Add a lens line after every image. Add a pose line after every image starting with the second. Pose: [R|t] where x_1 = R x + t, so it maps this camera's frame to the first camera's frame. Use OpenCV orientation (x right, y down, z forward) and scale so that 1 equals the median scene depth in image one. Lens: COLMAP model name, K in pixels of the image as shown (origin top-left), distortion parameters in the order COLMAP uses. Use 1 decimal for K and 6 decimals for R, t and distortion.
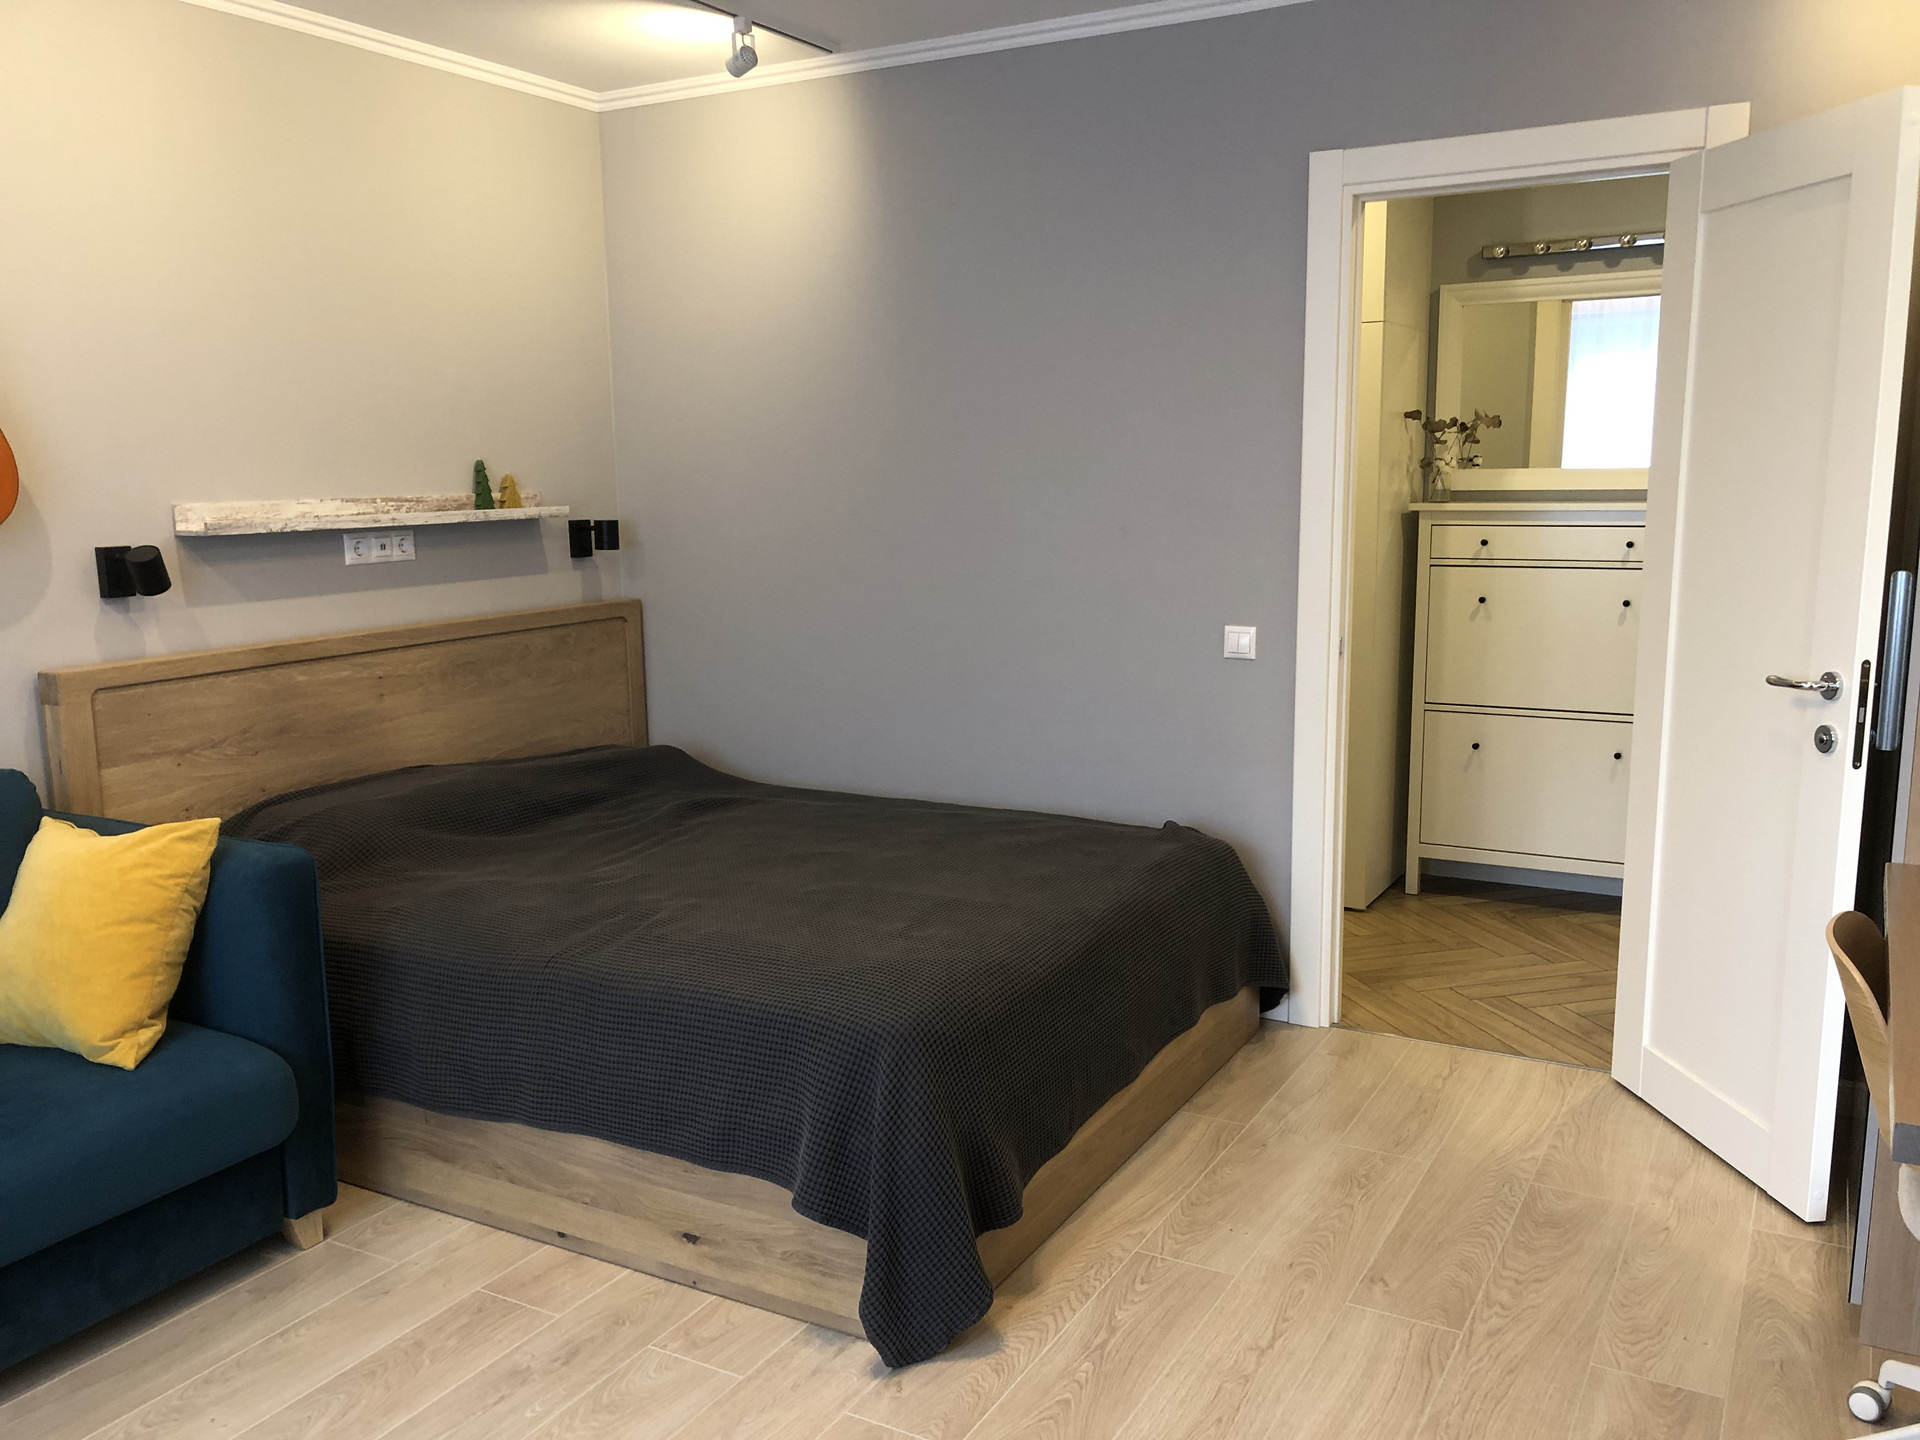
lens RADIAL K [[1597.1, 0, 964.7], [0, 1597.1, 739.8], [0, 0, 1]] dist [0.059083, -0.008594]
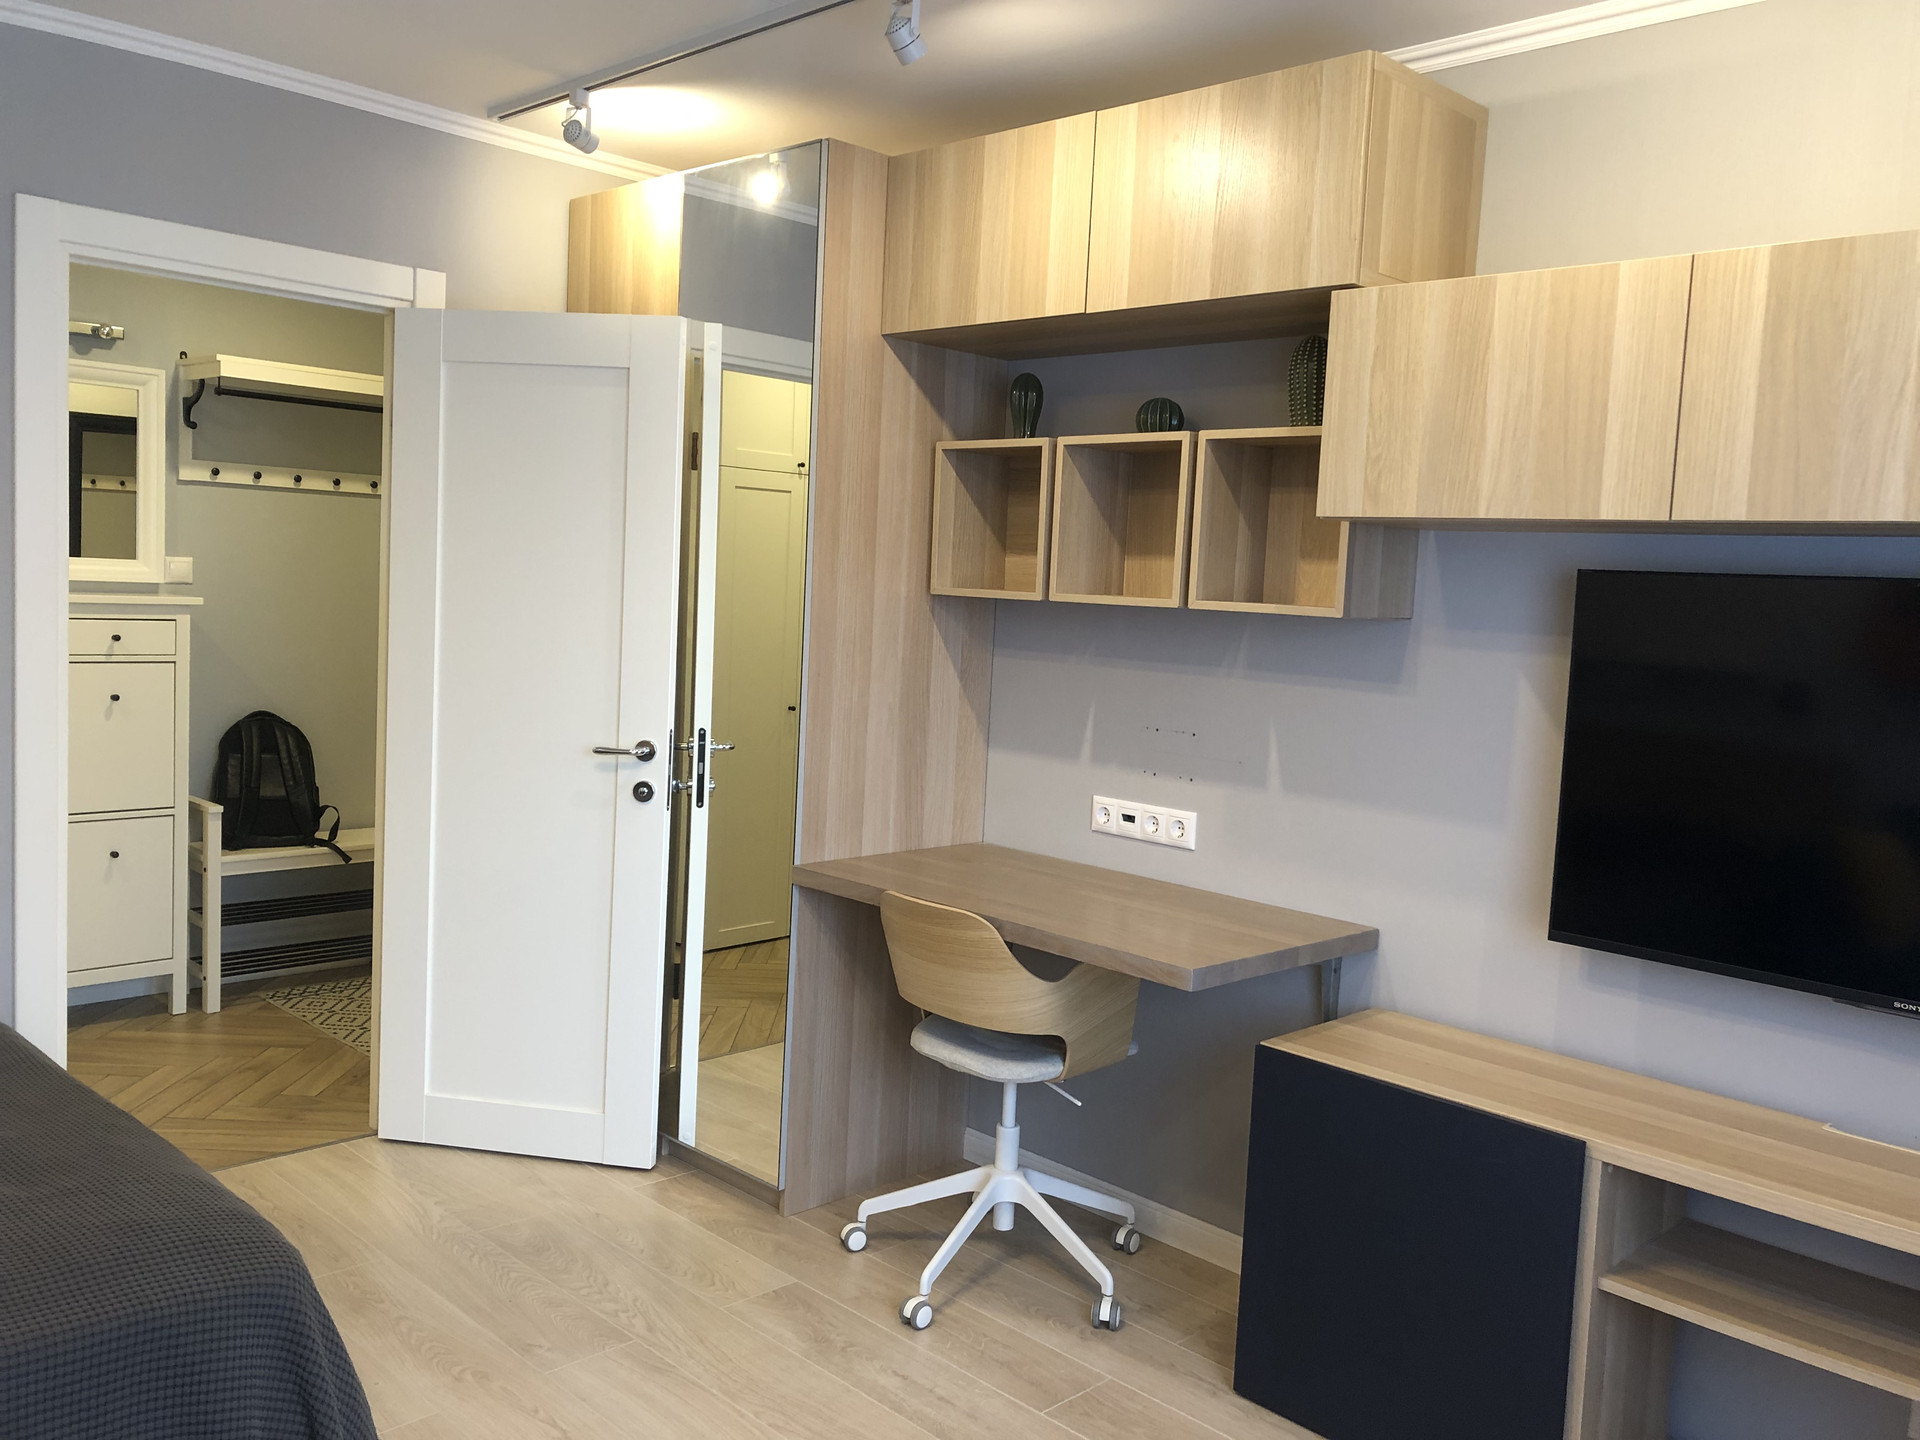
lens RADIAL K [[1597.1, 0, 962.3], [0, 1597.1, 703.8], [0, 0, 1]] dist [0.059083, -0.008594]
pose [[0.292708, -0.047681, 0.955012, -0.605664], [0.114765, 0.993288, 0.014417, -0.057919], [-0.949290, 0.105382, 0.296216, 0.357950]]
